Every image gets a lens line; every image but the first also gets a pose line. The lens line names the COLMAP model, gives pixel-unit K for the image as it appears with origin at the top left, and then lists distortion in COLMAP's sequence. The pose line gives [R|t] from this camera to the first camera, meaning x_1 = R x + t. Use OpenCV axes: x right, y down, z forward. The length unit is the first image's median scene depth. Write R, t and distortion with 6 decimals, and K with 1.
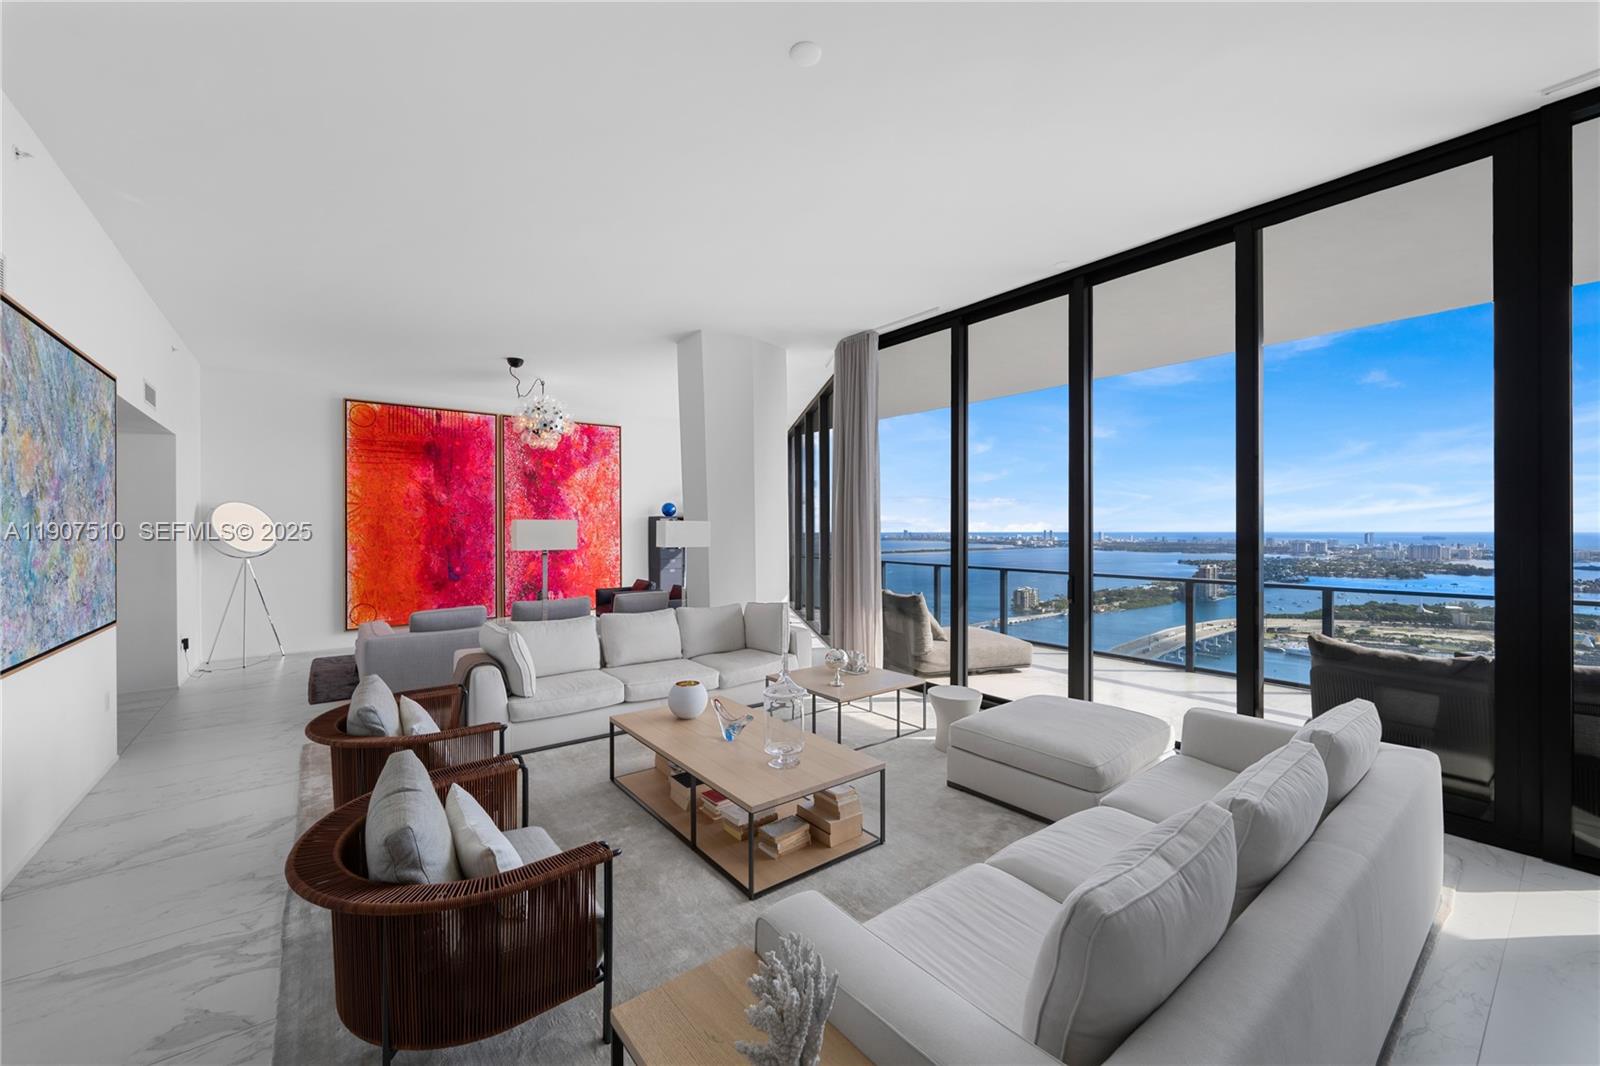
lens RADIAL K [[623.5, 0, 791.6], [0, 623.5, 531.7], [0, 0, 1]] dist [-0.000089, -0.000004]
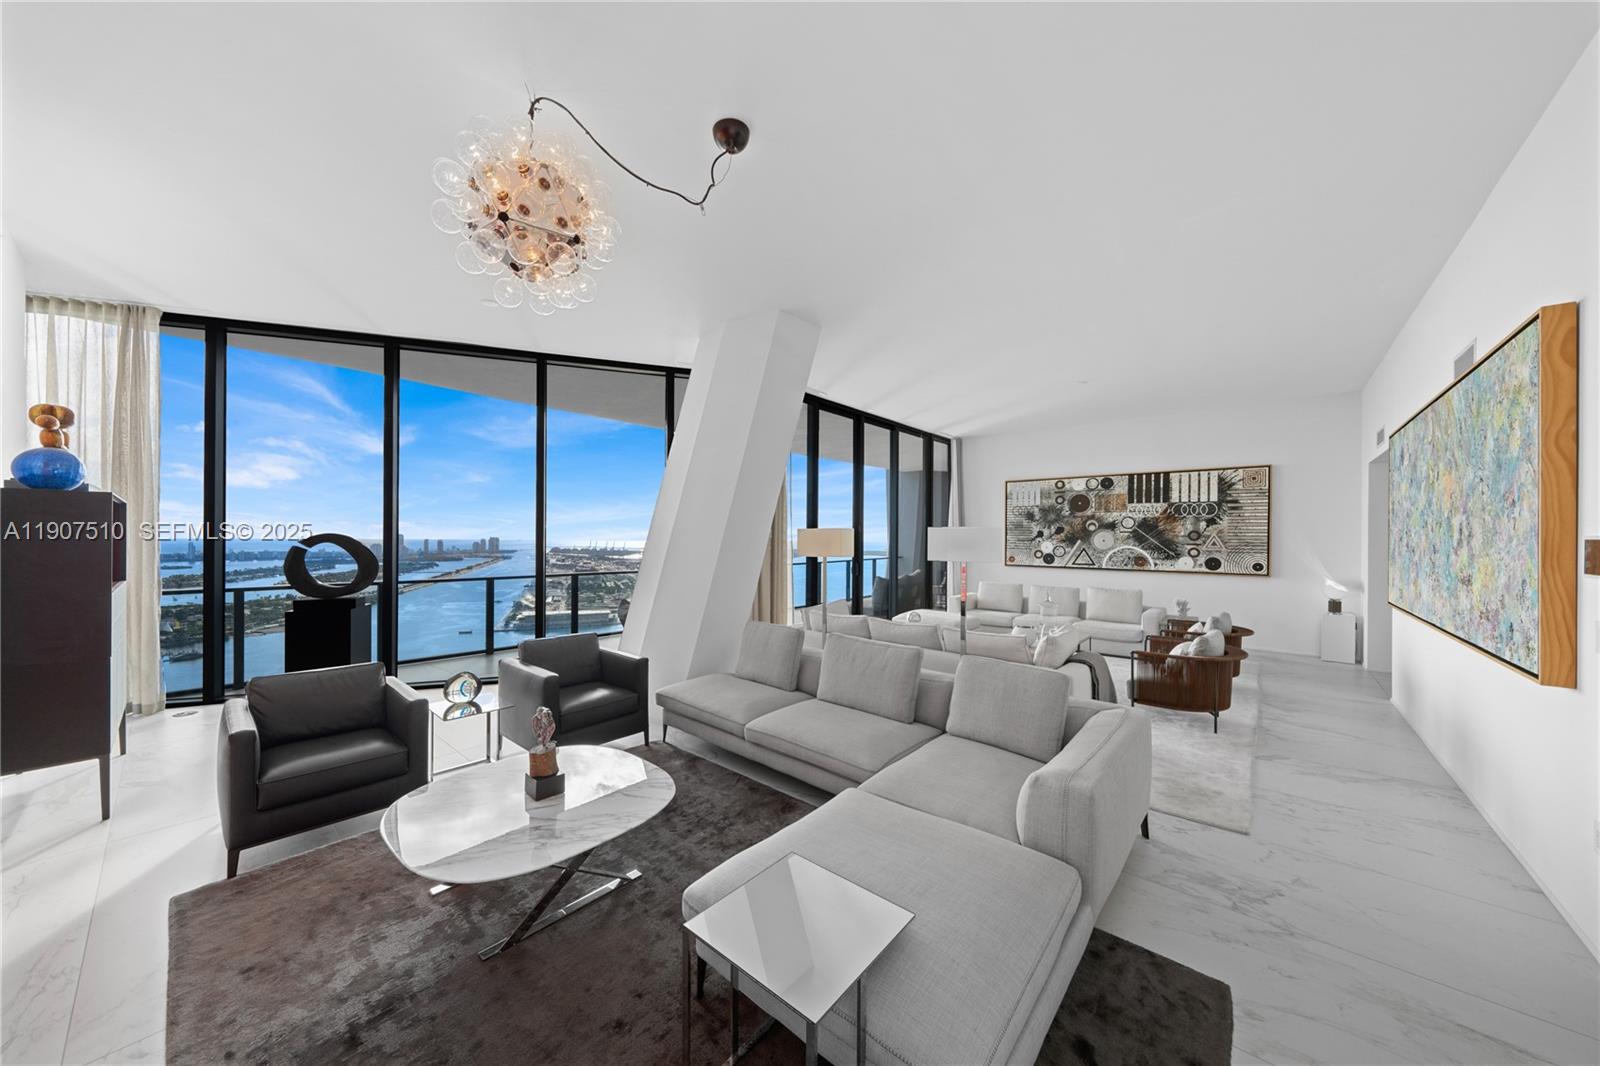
lens RADIAL K [[543.4, 0, 793.6], [0, 543.4, 538.1], [0, 0, 1]] dist [-0.001038, -0.000093]
pose [[-0.203343, 0.000526, 0.979107, -1.130374], [-0.000865, 0.999999, -0.000717, -0.002913], [-0.979107, -0.000993, -0.203343, 1.437522]]
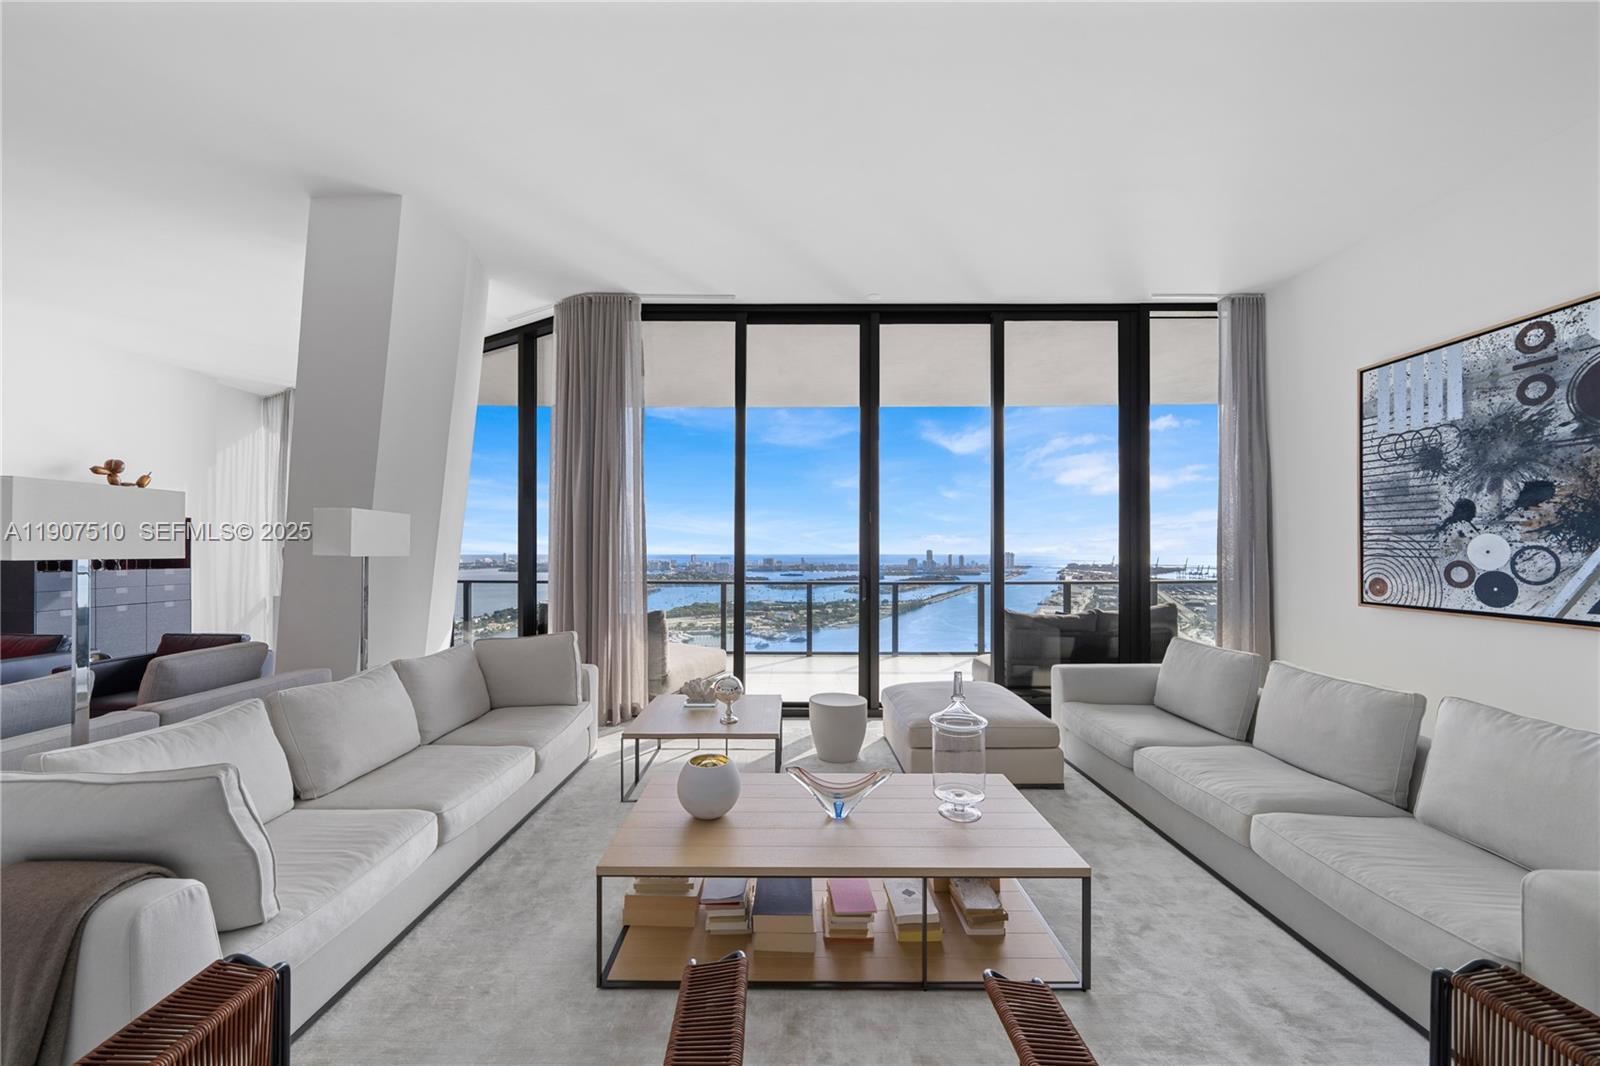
lens RADIAL K [[589.6, 0, 792.8], [0, 589.6, 548.3], [0, 0, 1]] dist [-0.000475, 0.000041]
pose [[0.609014, 0.006113, 0.793136, -0.430089], [0.001524, 0.999959, -0.008877, 0.027172], [-0.793158, 0.006615, 0.608980, 0.419513]]
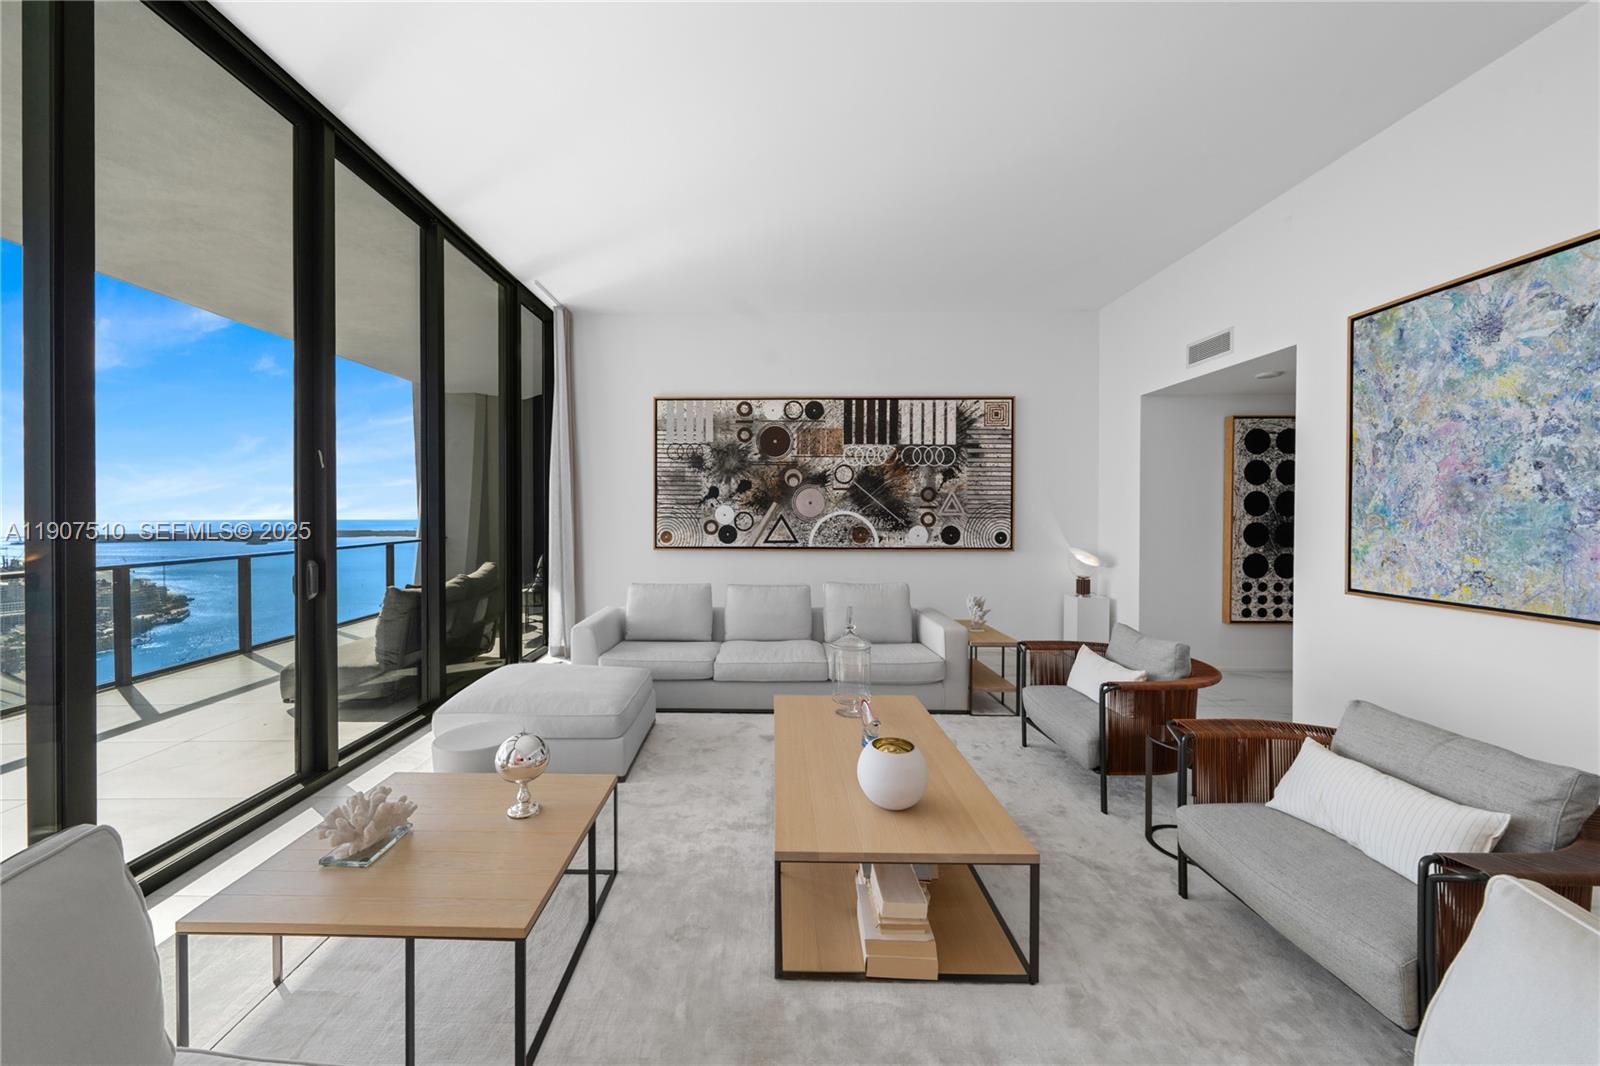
lens RADIAL K [[603.9, 0, 761.8], [0, 603.9, 522.1], [0, 0, 1]] dist [-0.001484, -0.000057]
pose [[-0.778483, -0.005966, 0.627637, -0.310599], [0.005236, 0.999858, 0.015998, 0.021908], [-0.627644, 0.015741, -0.778341, 1.110041]]
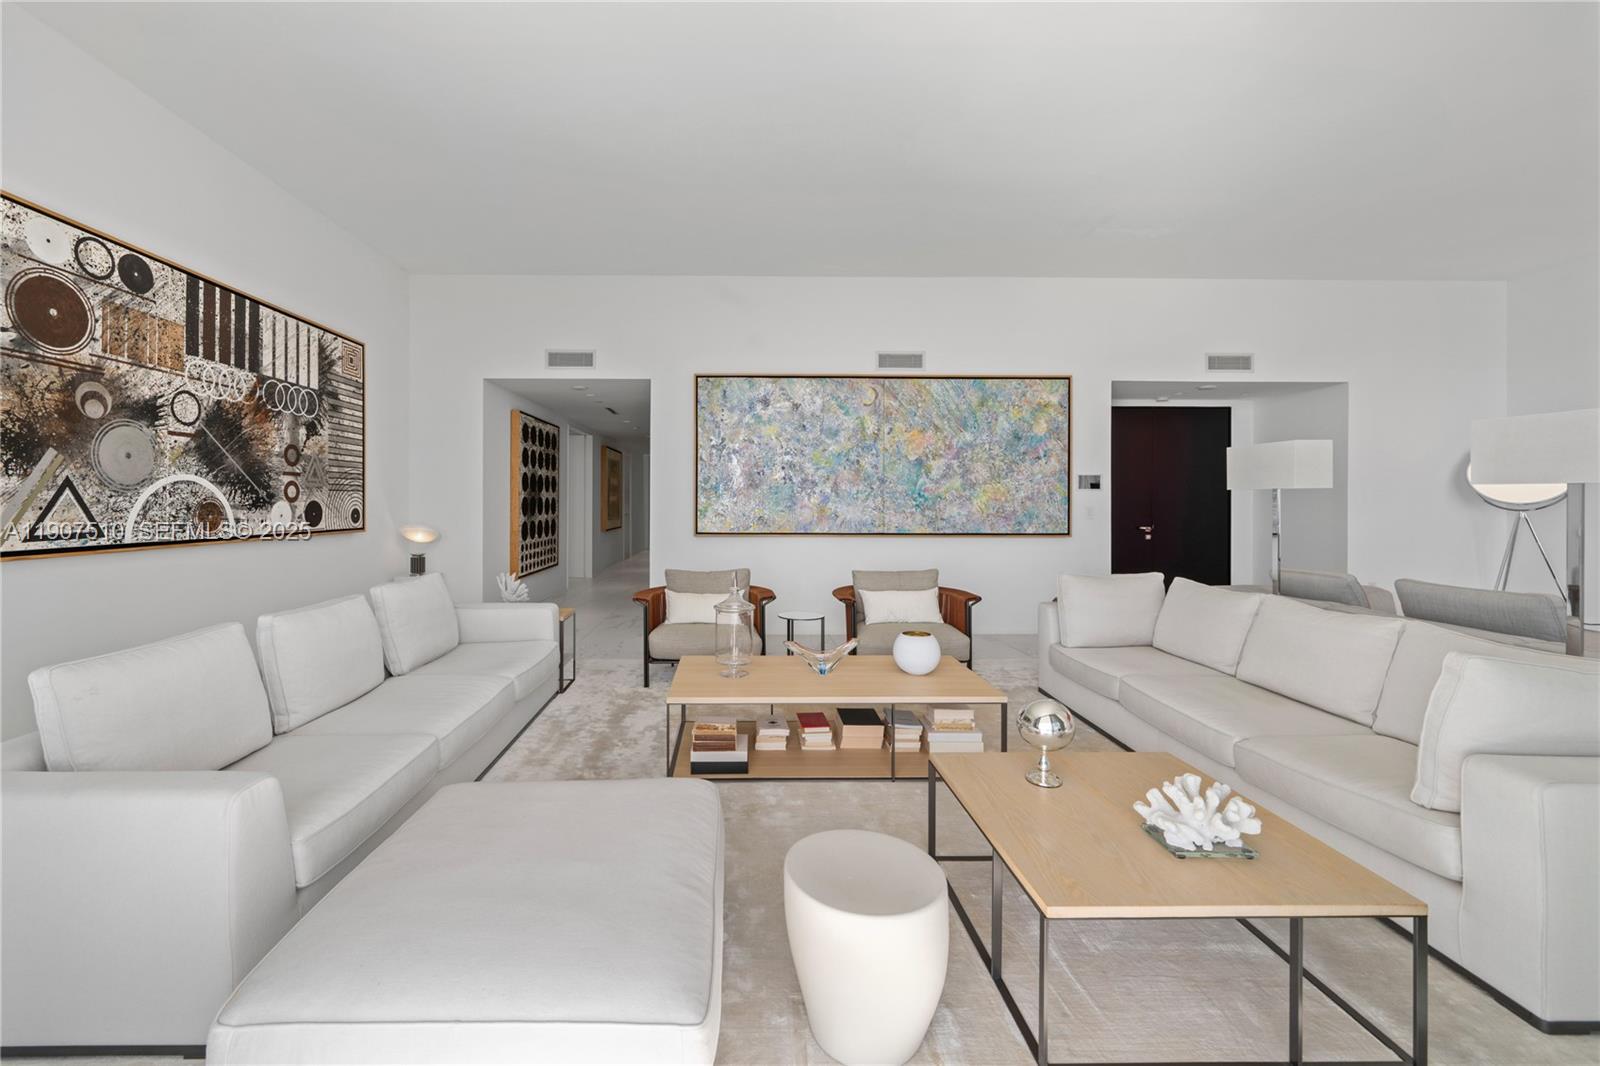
lens RADIAL K [[639.5, 0, 746.5], [0, 639.5, 501.9], [0, 0, 1]] dist [-0.000370, -0.000018]
pose [[-0.599934, 0.002929, -0.800044, 0.509170], [-0.006059, 0.999948, 0.008204, 0.040786], [0.800027, 0.009770, -0.599885, 0.990134]]
